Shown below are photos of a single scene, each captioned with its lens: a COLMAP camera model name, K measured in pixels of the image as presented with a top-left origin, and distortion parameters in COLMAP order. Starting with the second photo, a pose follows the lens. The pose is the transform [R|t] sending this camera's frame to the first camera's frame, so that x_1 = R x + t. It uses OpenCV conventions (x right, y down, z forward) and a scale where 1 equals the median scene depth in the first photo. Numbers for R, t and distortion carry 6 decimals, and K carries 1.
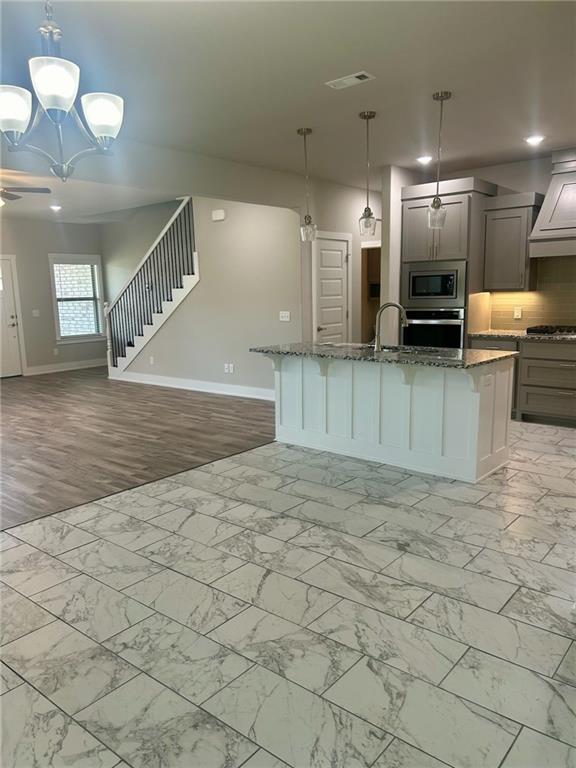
lens RADIAL K [[584.3, 0, 306.9], [0, 584.3, 388.1], [0, 0, 1]] dist [0.009459, -0.001507]
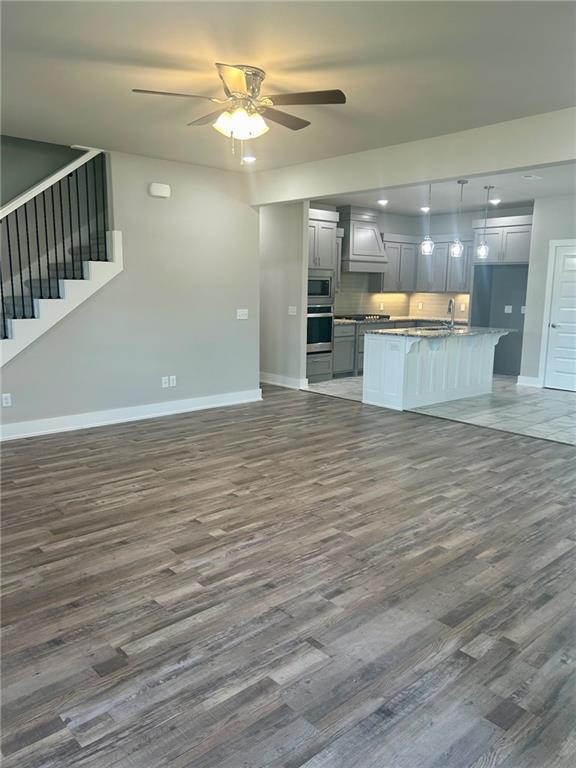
lens RADIAL K [[557.3, 0, 290.5], [0, 557.3, 396.9], [0, 0, 1]] dist [0.003160, -0.005502]
pose [[0.179689, -0.169156, 0.969071, -1.171466], [0.143845, 0.979034, 0.144223, -0.136240], [-0.973150, 0.113481, 0.200254, 0.920116]]
